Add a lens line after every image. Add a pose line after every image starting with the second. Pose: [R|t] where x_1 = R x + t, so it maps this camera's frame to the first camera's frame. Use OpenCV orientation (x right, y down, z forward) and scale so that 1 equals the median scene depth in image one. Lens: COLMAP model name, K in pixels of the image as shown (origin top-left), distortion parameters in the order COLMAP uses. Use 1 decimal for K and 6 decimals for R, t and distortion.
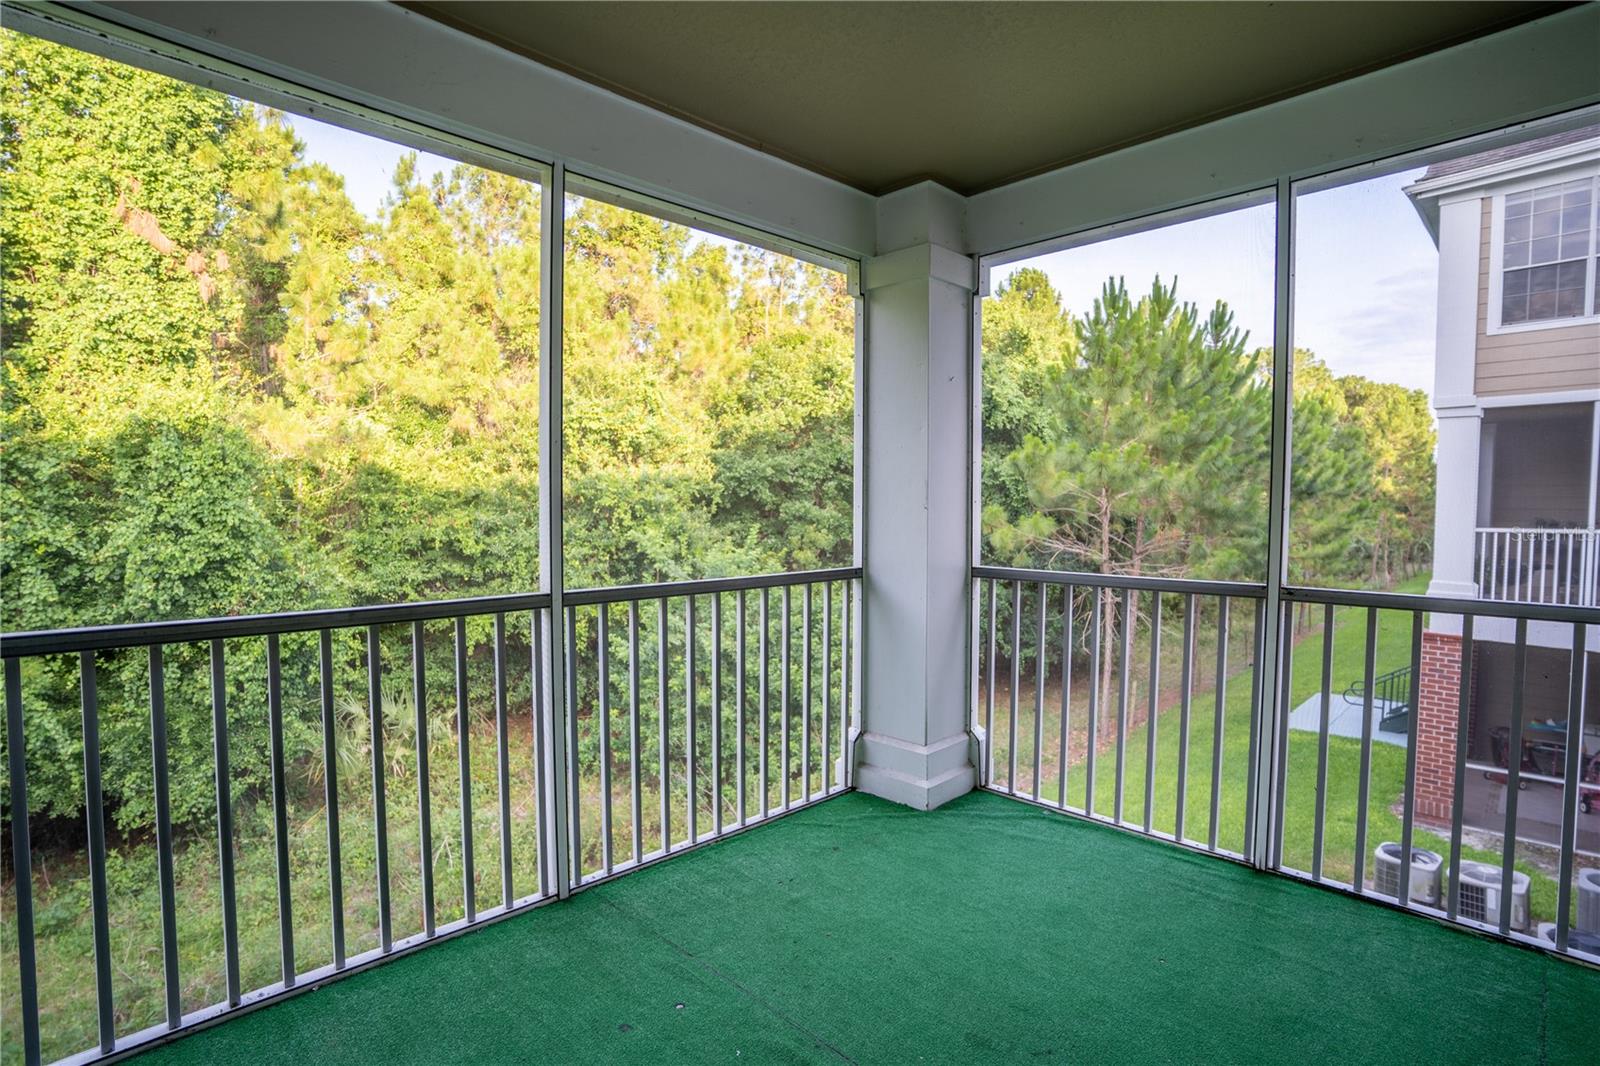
lens RADIAL K [[791.6, 0, 829.9], [0, 791.6, 541.6], [0, 0, 1]] dist [-0.074160, 0.027731]
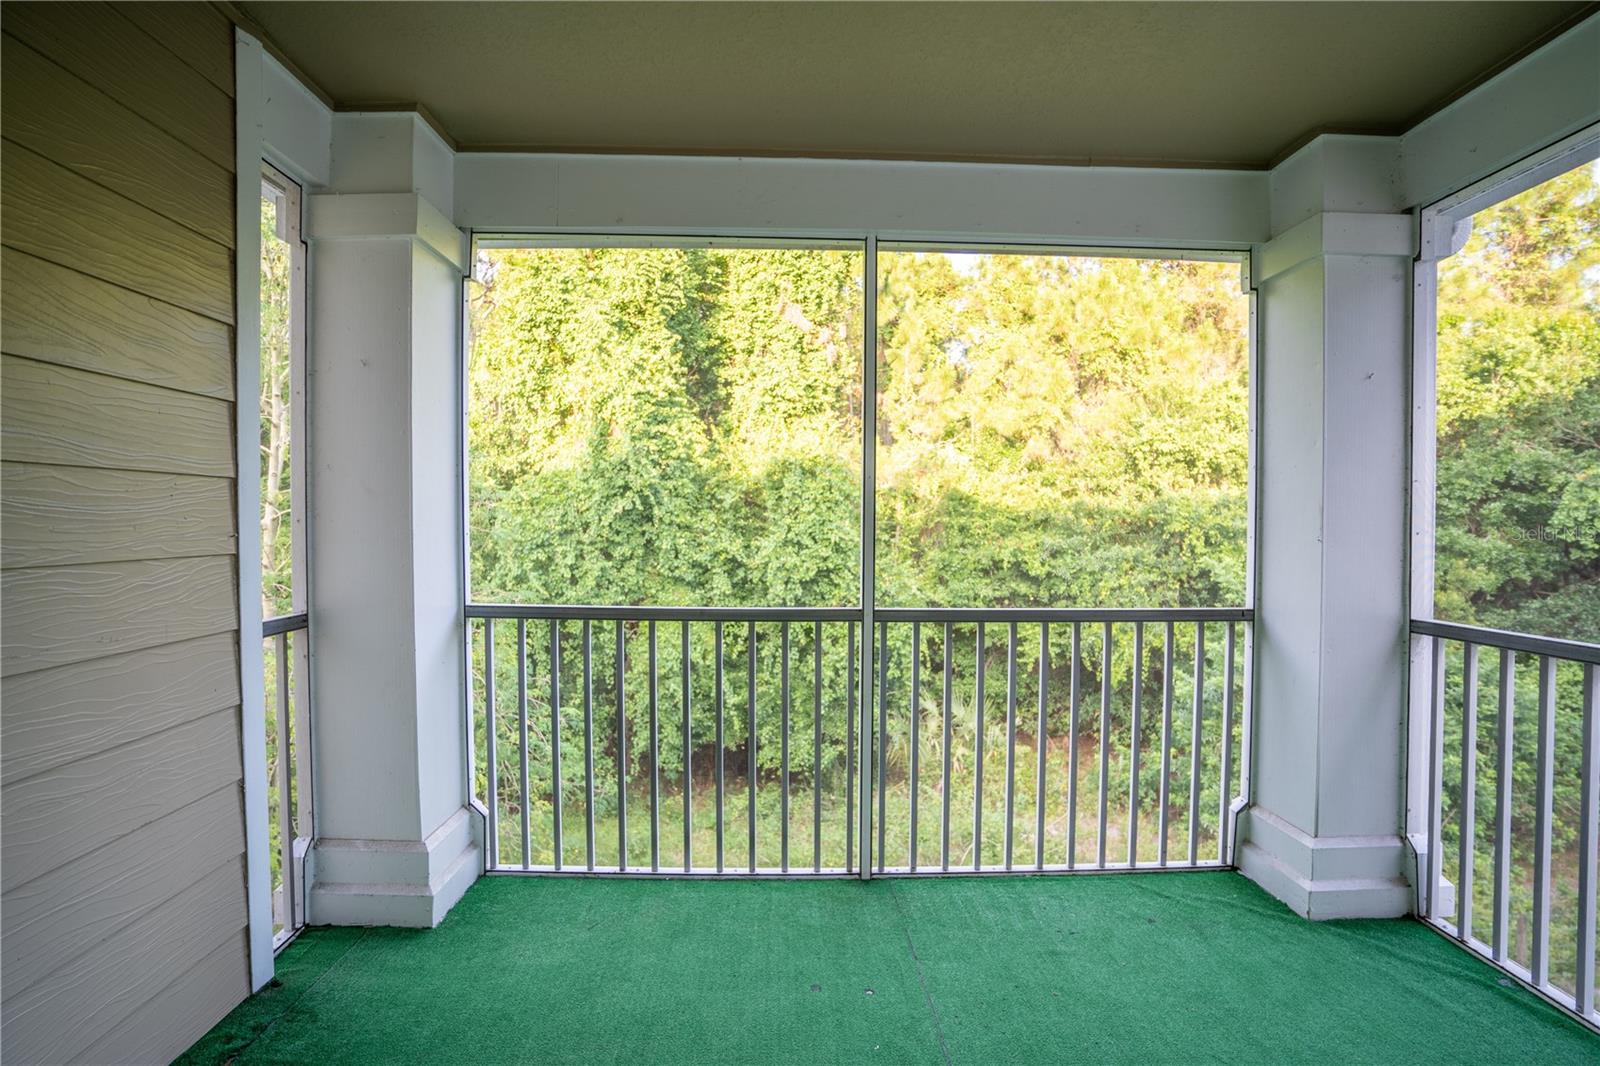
lens RADIAL K [[791.6, 0, 788.2], [0, 791.6, 545.8], [0, 0, 1]] dist [-0.074160, 0.027731]
pose [[0.723134, 0.024029, -0.690289, 0.047483], [-0.040917, 0.999130, -0.008085, -0.001552], [0.689494, 0.034092, 0.723488, 0.010807]]
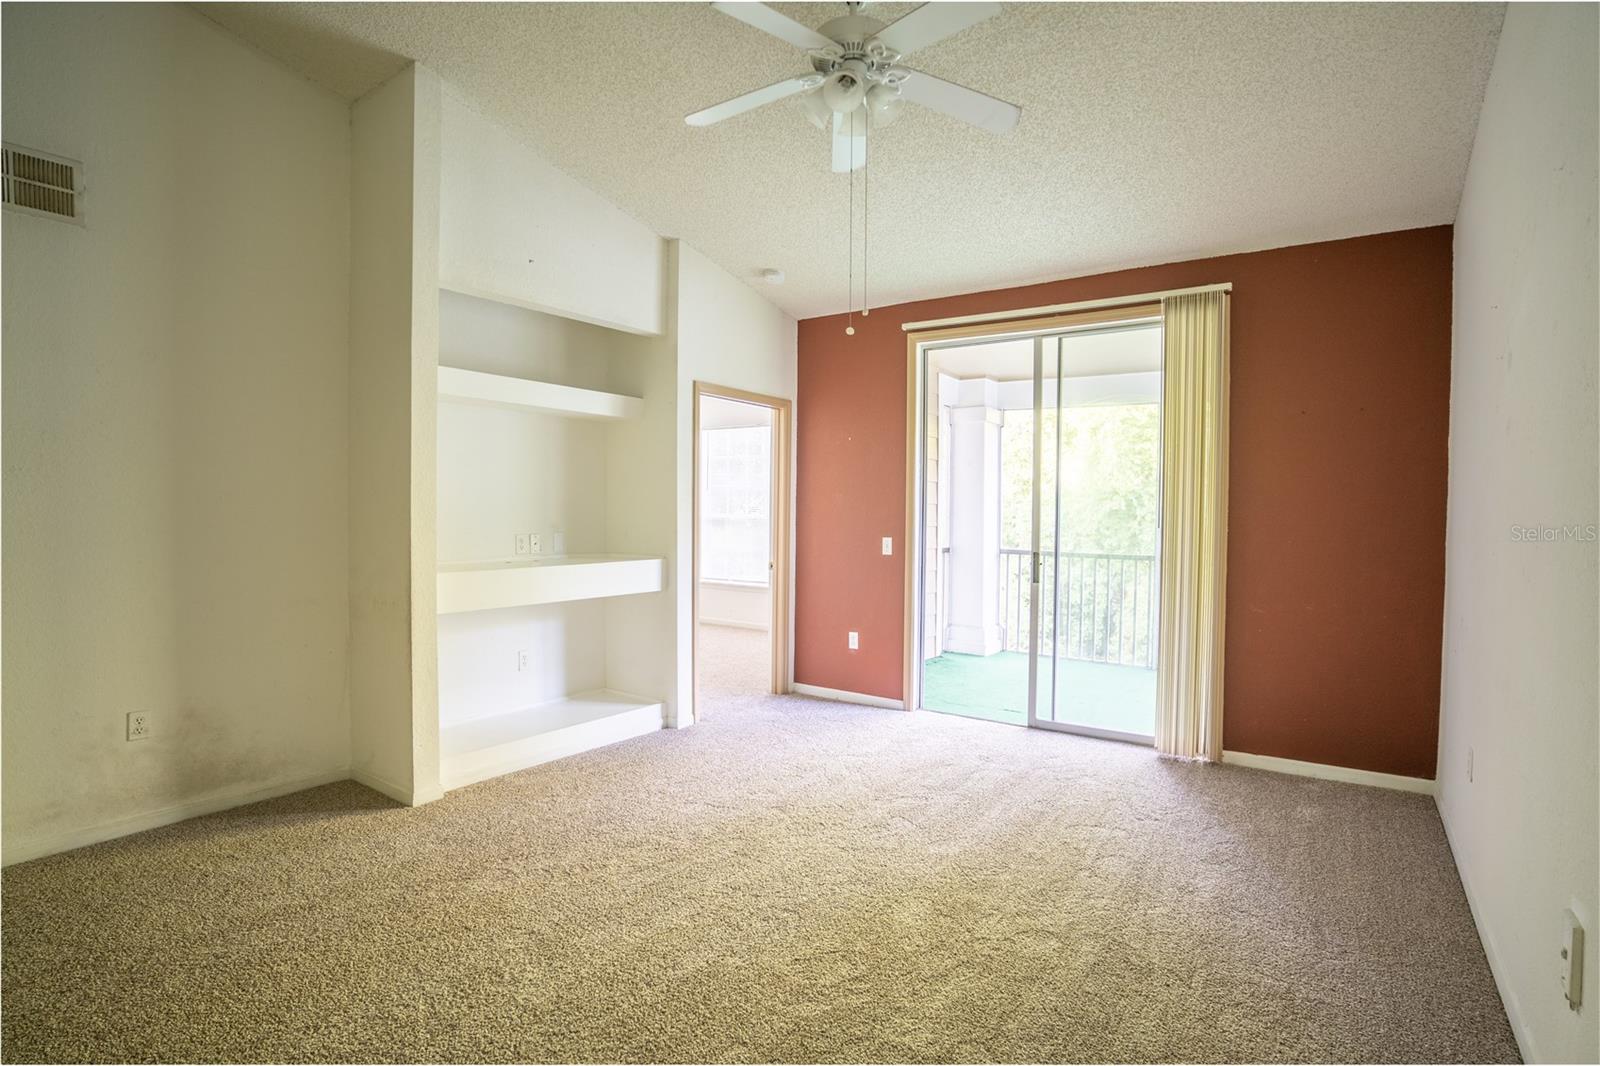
lens RADIAL K [[791.6, 0, 797.2], [0, 791.6, 531.9], [0, 0, 1]] dist [-0.074160, 0.027731]
pose [[0.175885, 0.023010, -0.984142, 0.278777], [-0.064231, 0.997865, 0.011852, 0.004294], [0.982313, 0.061127, 0.176988, -0.097445]]
